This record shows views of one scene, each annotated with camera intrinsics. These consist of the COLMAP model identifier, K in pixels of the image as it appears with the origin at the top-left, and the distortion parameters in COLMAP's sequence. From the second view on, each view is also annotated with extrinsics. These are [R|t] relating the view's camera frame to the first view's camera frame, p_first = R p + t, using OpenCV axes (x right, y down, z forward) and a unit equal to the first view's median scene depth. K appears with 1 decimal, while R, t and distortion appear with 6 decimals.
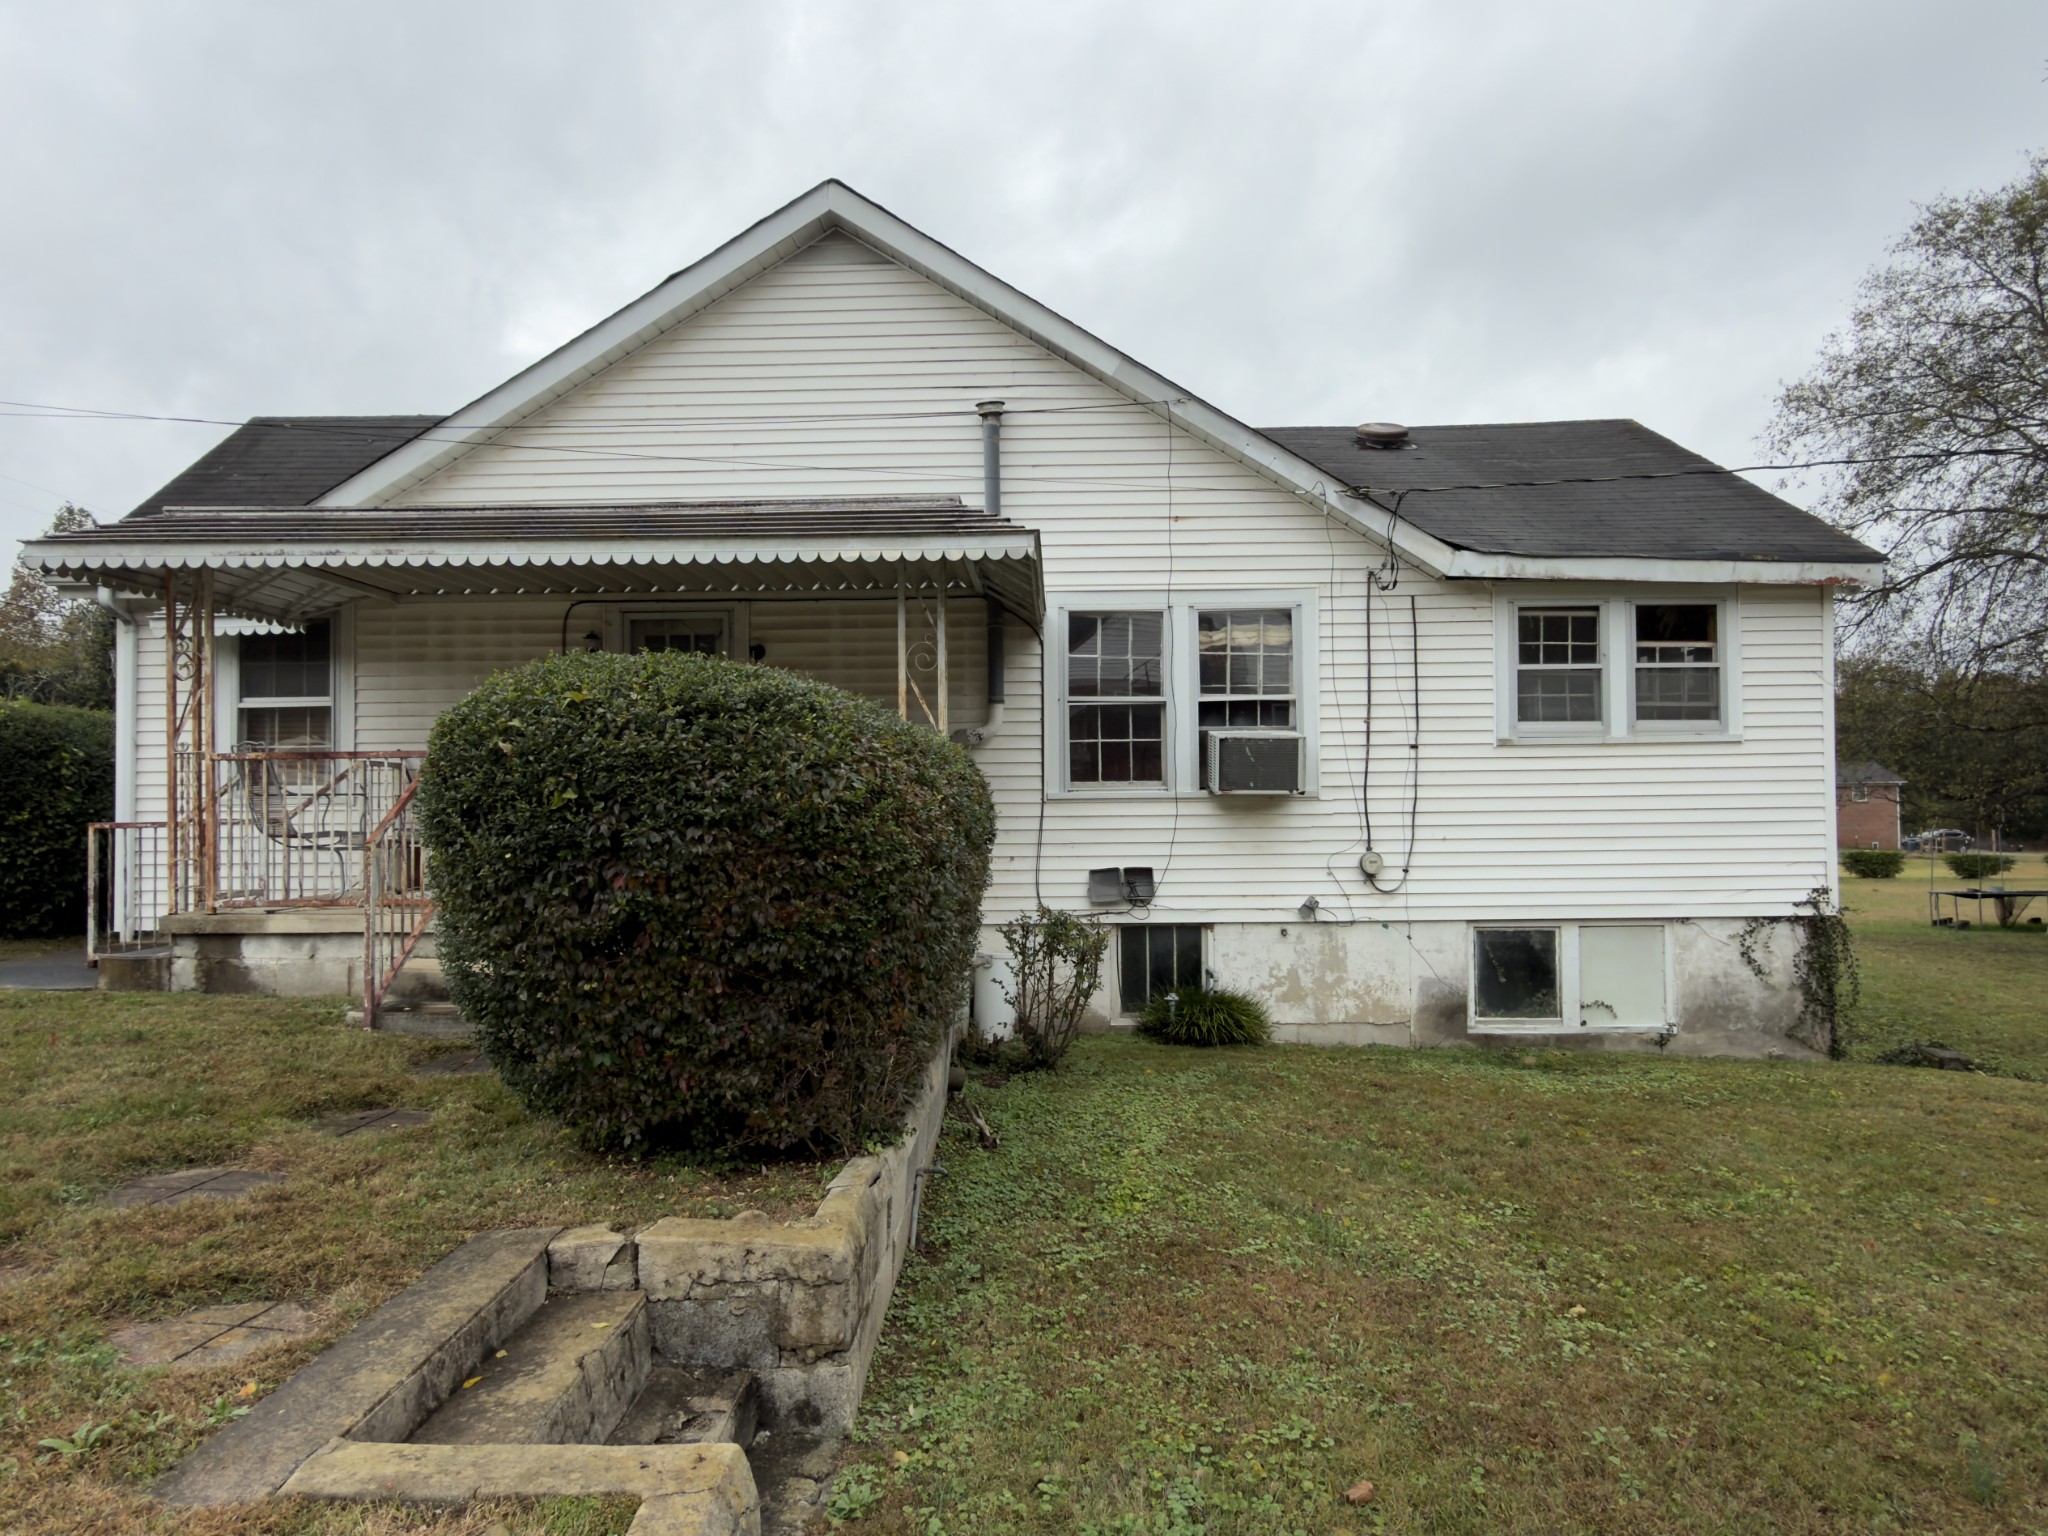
lens RADIAL K [[1260.8, 0, 967.6], [0, 1260.8, 778.5], [0, 0, 1]] dist [0.000429, -0.000162]
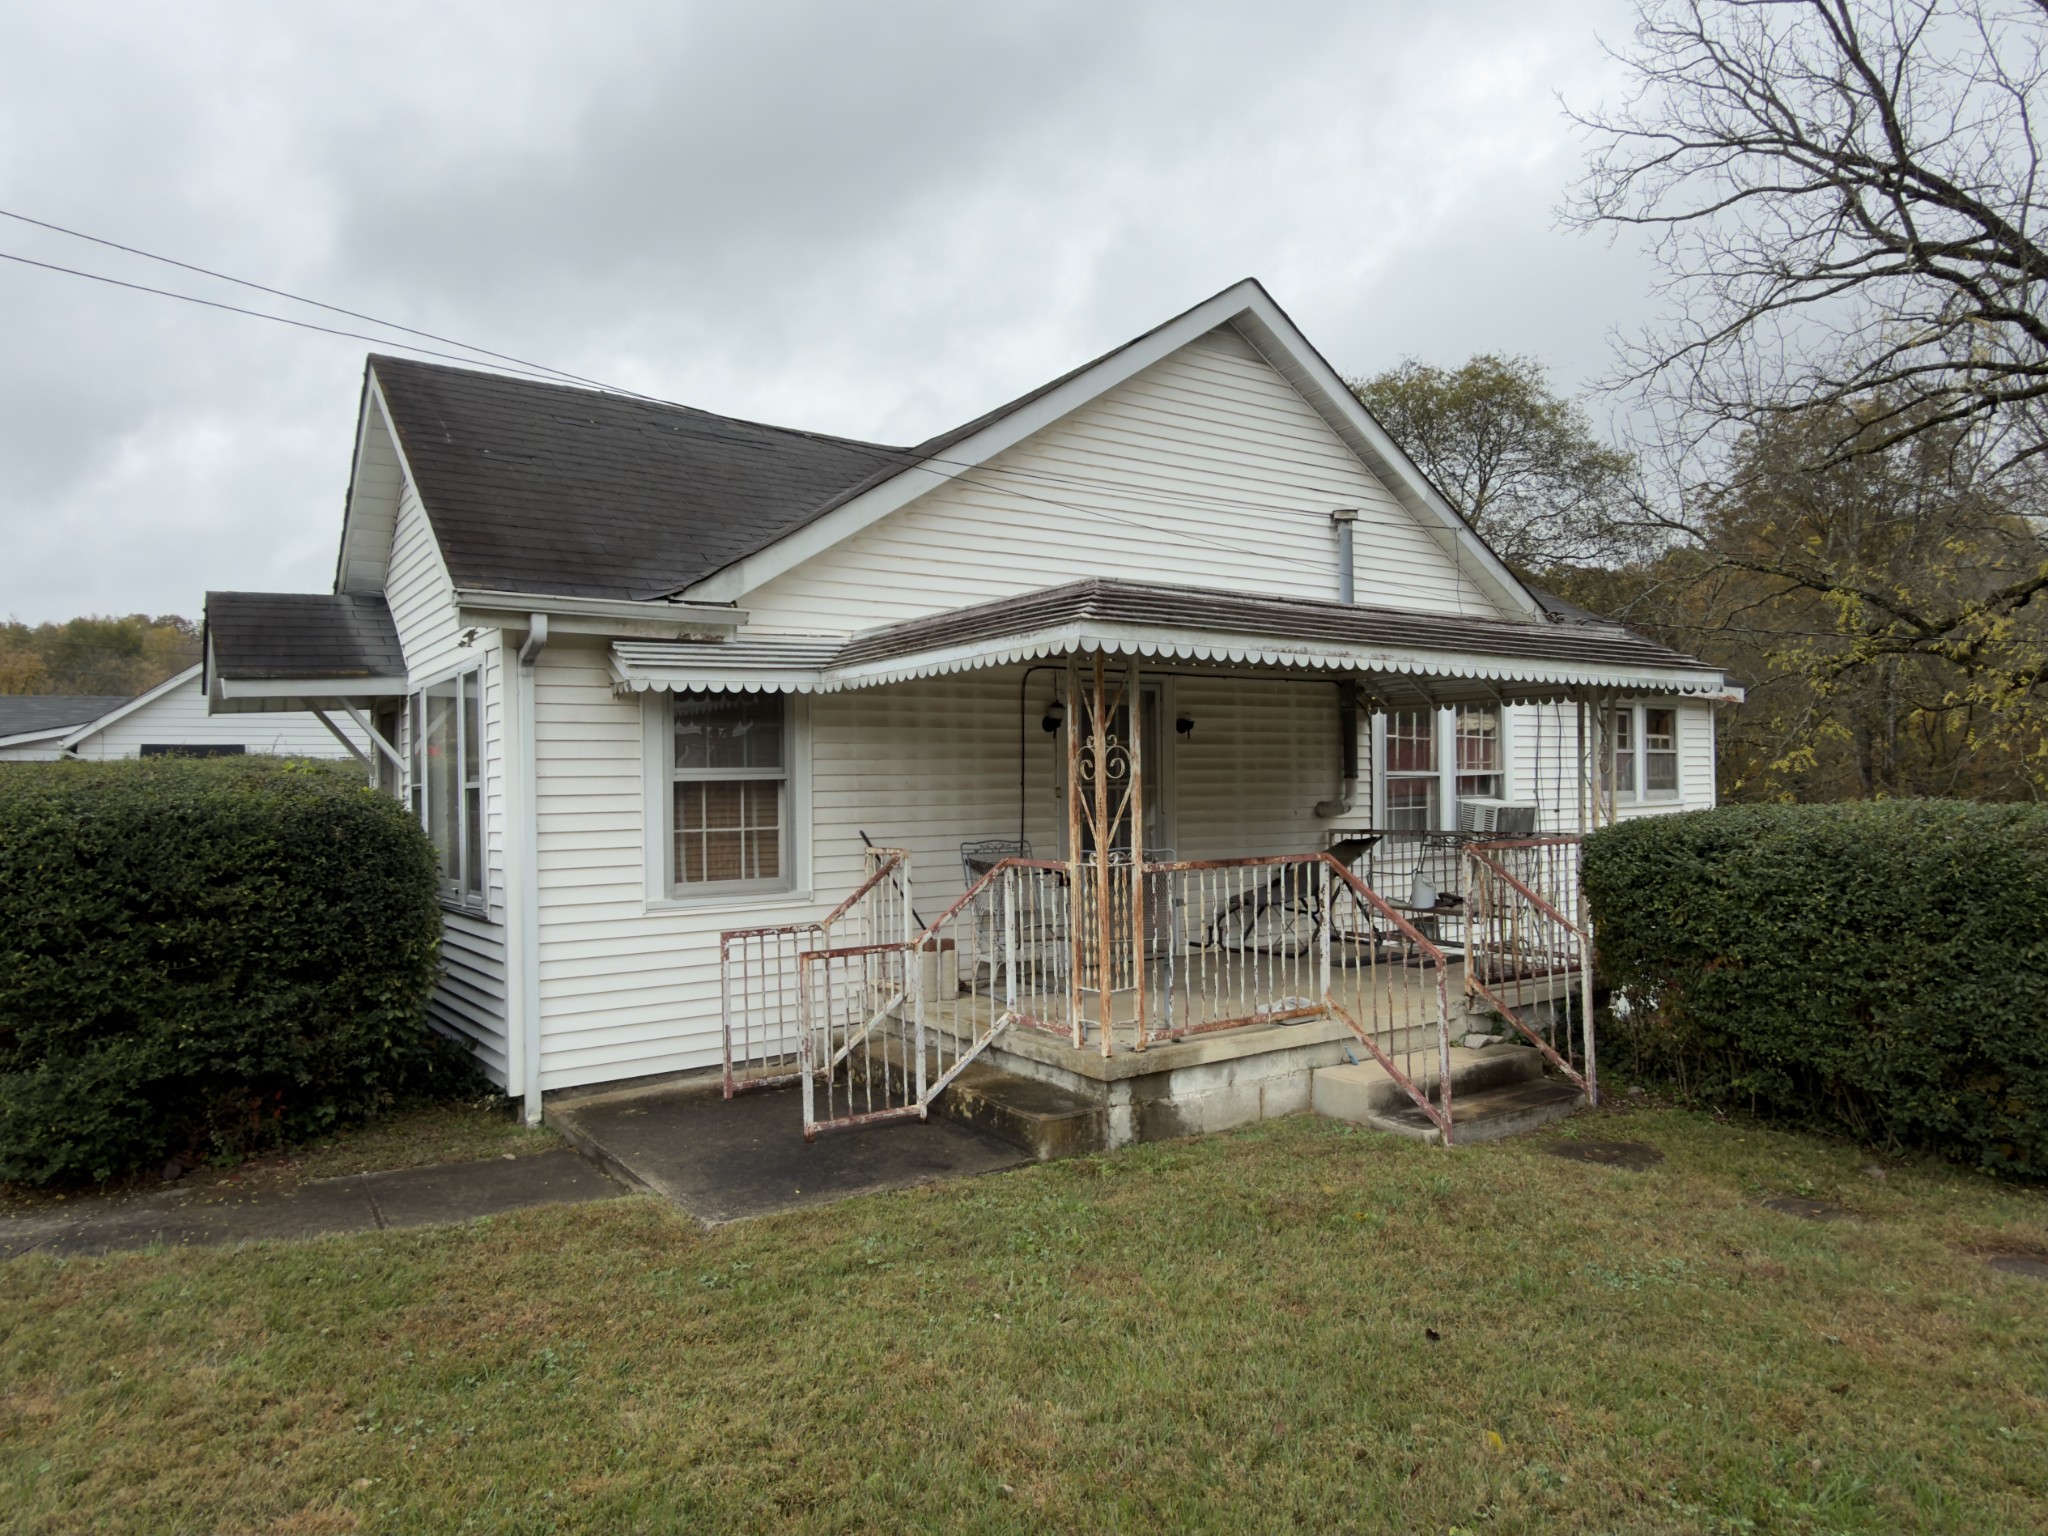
lens RADIAL K [[1260.8, 0, 967.6], [0, 1260.8, 778.5], [0, 0, 1]] dist [0.000429, -0.000162]
pose [[0.815022, -0.001366, 0.579428, -0.934720], [-0.003298, 0.999970, 0.006996, -0.066508], [-0.579420, -0.007613, 0.814994, 0.283982]]
